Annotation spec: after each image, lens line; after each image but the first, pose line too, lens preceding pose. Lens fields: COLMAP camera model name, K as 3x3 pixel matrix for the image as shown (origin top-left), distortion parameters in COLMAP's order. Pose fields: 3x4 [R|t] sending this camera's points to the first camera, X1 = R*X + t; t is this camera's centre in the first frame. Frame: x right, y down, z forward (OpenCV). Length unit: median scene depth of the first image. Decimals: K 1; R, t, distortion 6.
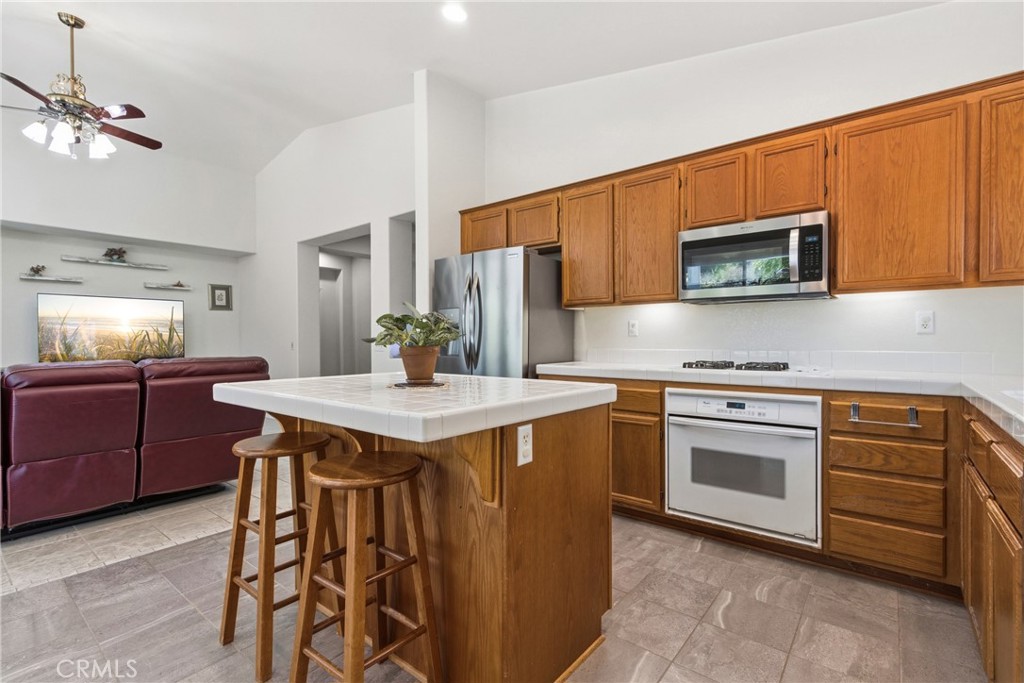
lens RADIAL K [[481.7, 0, 512.0], [0, 481.7, 341.5], [0, 0, 1]] dist [0.003784, -0.000205]
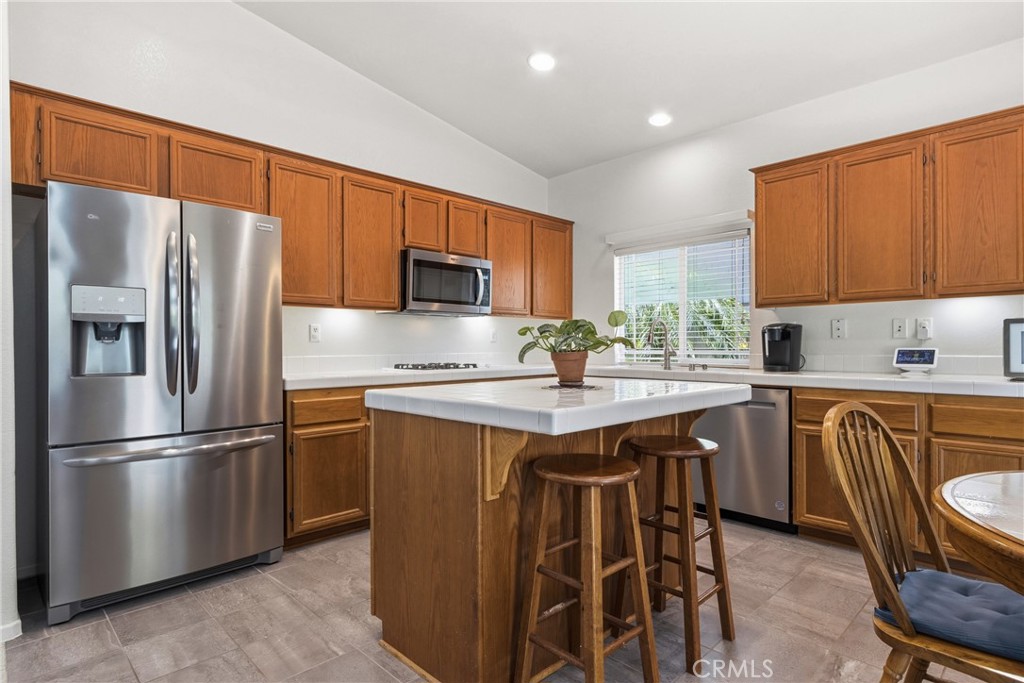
lens RADIAL K [[542.6, 0, 503.5], [0, 542.6, 344.9], [0, 0, 1]] dist [-0.002382, -0.001646]
pose [[0.114432, 0.002228, 0.993429, -0.402857], [0.004695, 0.999985, -0.002784, 0.000216], [-0.993420, 0.004982, 0.114420, 0.293264]]
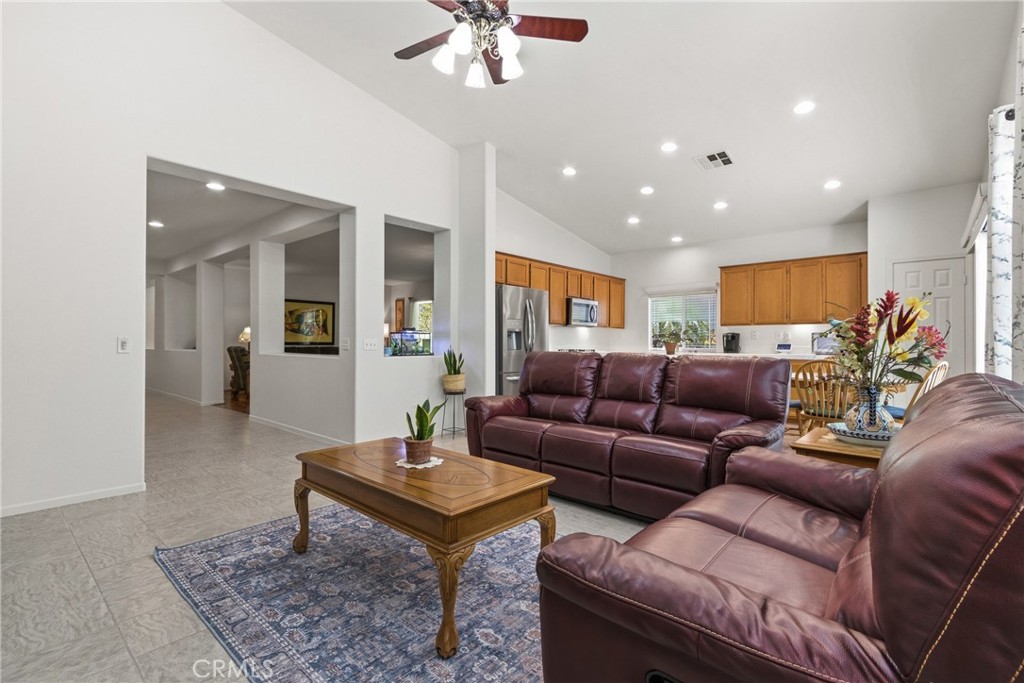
lens RADIAL K [[472.4, 0, 510.3], [0, 472.4, 340.3], [0, 0, 1]] dist [0.003607, -0.000431]
pose [[0.035630, 0.010073, 0.999314, -0.977914], [-0.002591, 0.999947, -0.009987, 0.008977], [-0.999362, -0.002233, 0.035654, 0.566330]]
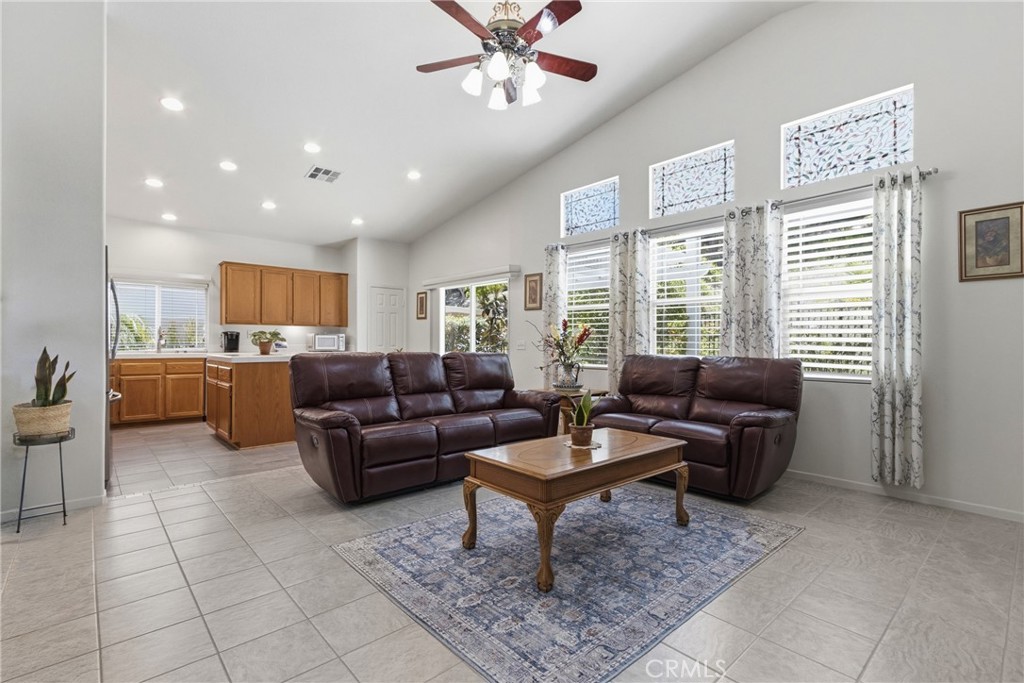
lens RADIAL K [[472.4, 0, 510.3], [0, 472.4, 340.3], [0, 0, 1]] dist [0.003607, -0.000431]
pose [[-0.989217, 0.001858, 0.146447, -0.624272], [0.001125, 0.999986, -0.005091, 0.005059], [-0.146455, -0.004871, -0.989205, 1.077998]]
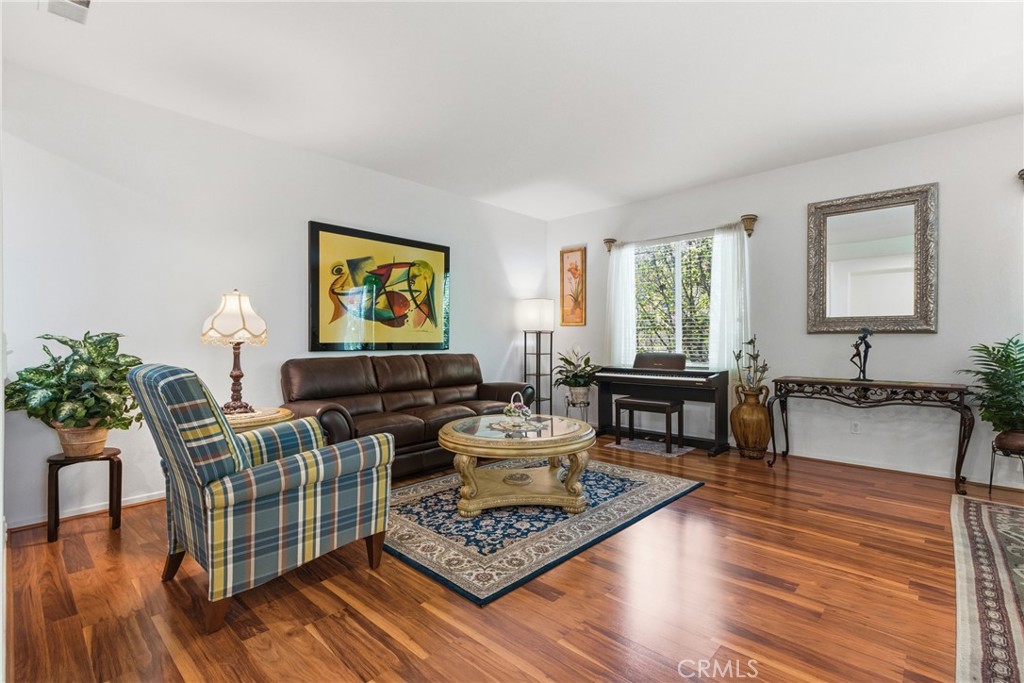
lens RADIAL K [[472.4, 0, 510.3], [0, 472.4, 340.3], [0, 0, 1]] dist [0.003607, -0.000431]
pose [[0.059656, 0.003486, 0.998213, 0.149647], [-0.002228, 0.999992, -0.003359, -0.000860], [-0.998216, -0.002024, 0.059663, 1.212793]]
